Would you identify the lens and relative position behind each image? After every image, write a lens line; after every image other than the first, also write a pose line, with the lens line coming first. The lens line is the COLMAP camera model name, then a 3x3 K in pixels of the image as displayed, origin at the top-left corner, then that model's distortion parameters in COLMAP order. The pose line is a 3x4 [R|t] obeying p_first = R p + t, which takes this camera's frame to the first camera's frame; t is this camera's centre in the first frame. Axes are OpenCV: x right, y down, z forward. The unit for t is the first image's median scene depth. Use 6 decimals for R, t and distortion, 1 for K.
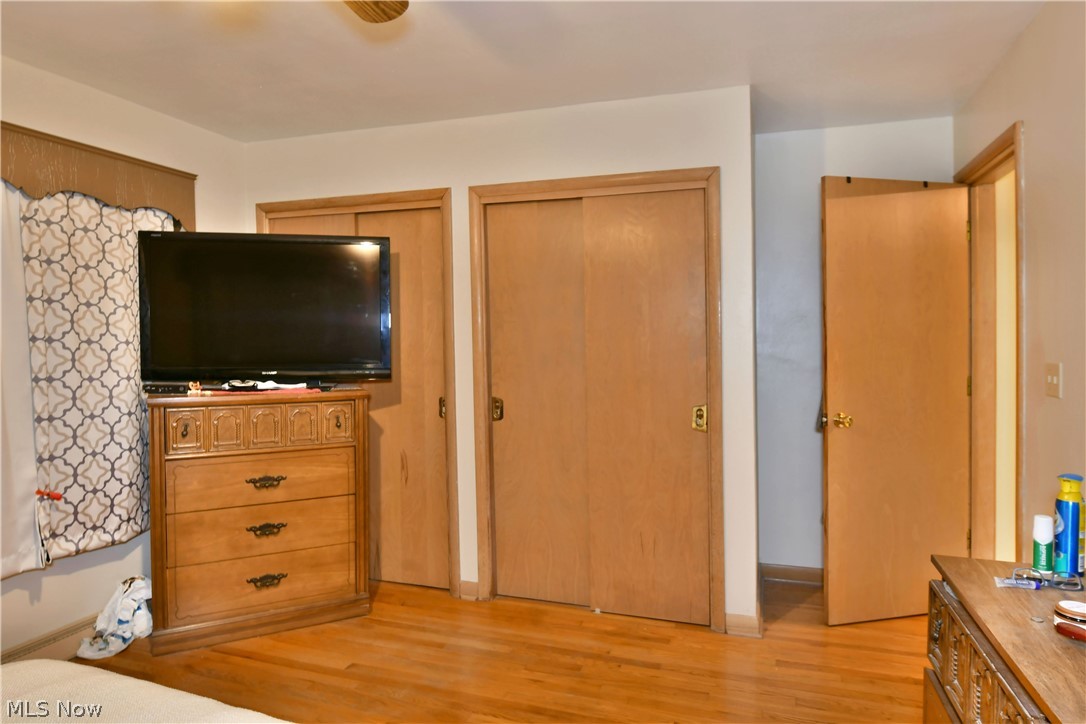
lens RADIAL K [[666.5, 0, 536.4], [0, 666.5, 351.4], [0, 0, 1]] dist [-0.009473, -0.006634]
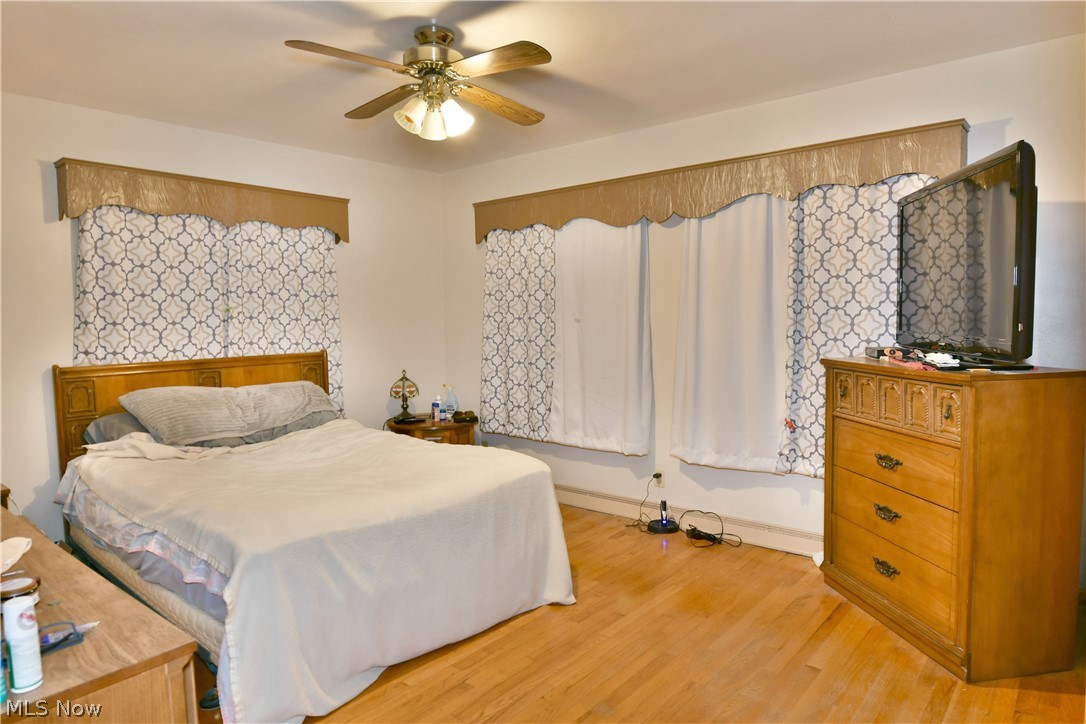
lens RADIAL K [[666.5, 0, 538.2], [0, 666.5, 370.8], [0, 0, 1]] dist [-0.009473, -0.006634]
pose [[-0.362059, 0.086673, -0.928117, 0.602840], [0.006599, 0.995881, 0.090427, -0.013518], [0.932132, 0.026615, -0.361140, 0.880919]]
